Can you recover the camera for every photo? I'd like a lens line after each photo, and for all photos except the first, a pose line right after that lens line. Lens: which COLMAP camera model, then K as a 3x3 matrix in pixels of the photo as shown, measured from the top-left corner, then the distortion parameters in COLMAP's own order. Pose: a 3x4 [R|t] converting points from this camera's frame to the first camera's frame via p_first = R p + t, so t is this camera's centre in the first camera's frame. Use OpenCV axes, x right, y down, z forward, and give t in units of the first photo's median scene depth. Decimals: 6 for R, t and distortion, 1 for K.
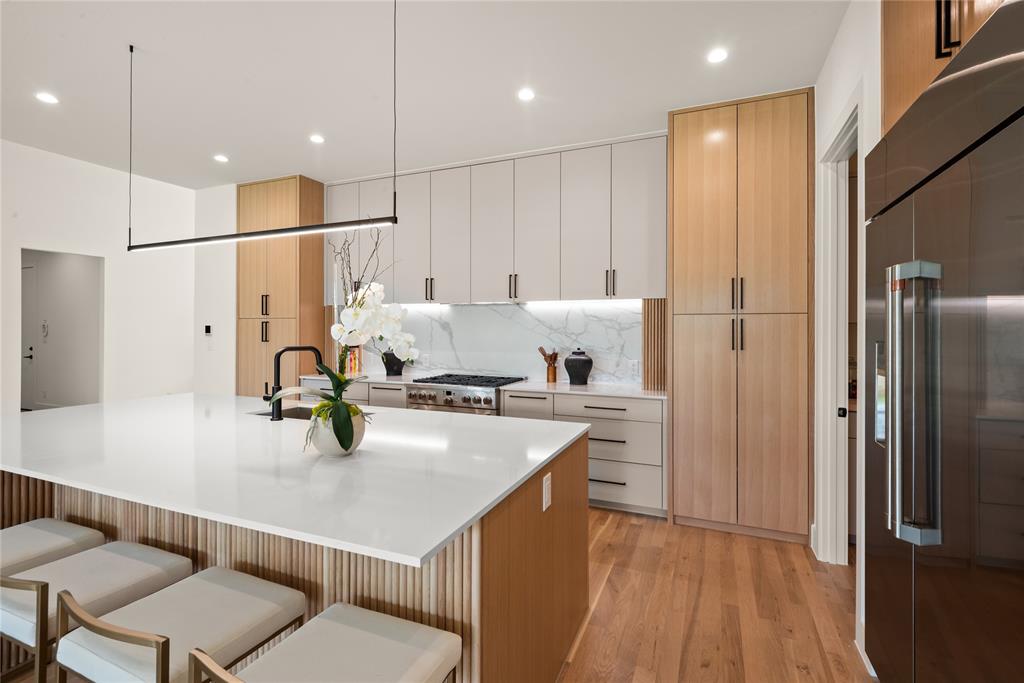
lens RADIAL K [[466.6, 0, 512.7], [0, 466.6, 341.4], [0, 0, 1]] dist [0.003840, -0.002584]
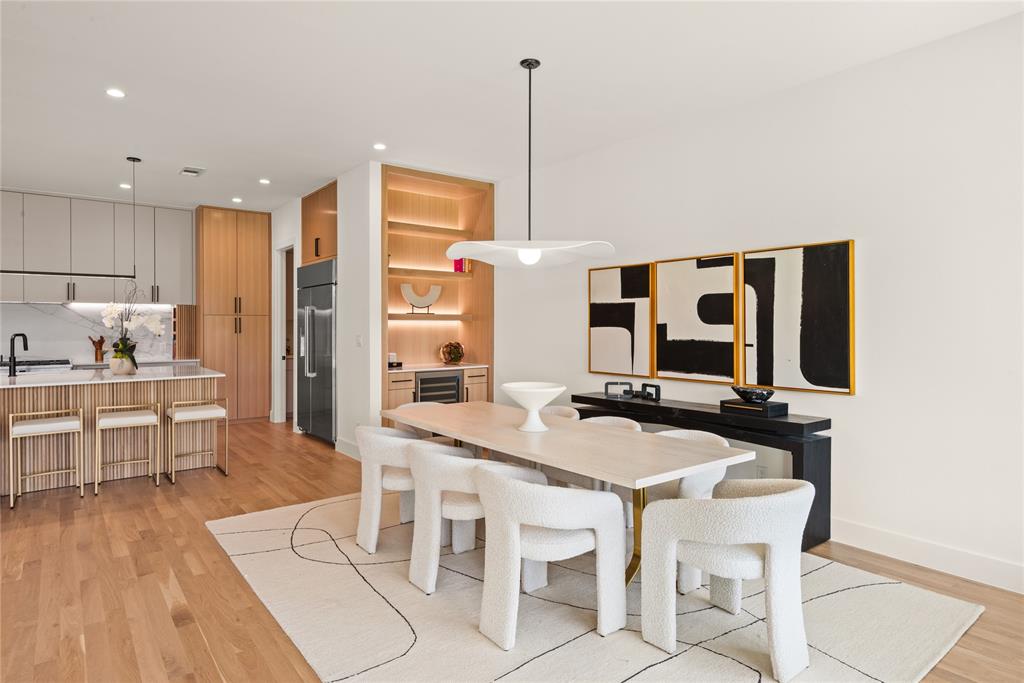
lens RADIAL K [[584.4, 0, 511.5], [0, 584.4, 336.5], [0, 0, 1]] dist [-0.006402, -0.001988]
pose [[0.484666, -0.023565, 0.874382, -0.933991], [0.022537, 0.999642, 0.014449, 0.019172], [-0.874409, 0.012702, 0.485024, -1.023676]]
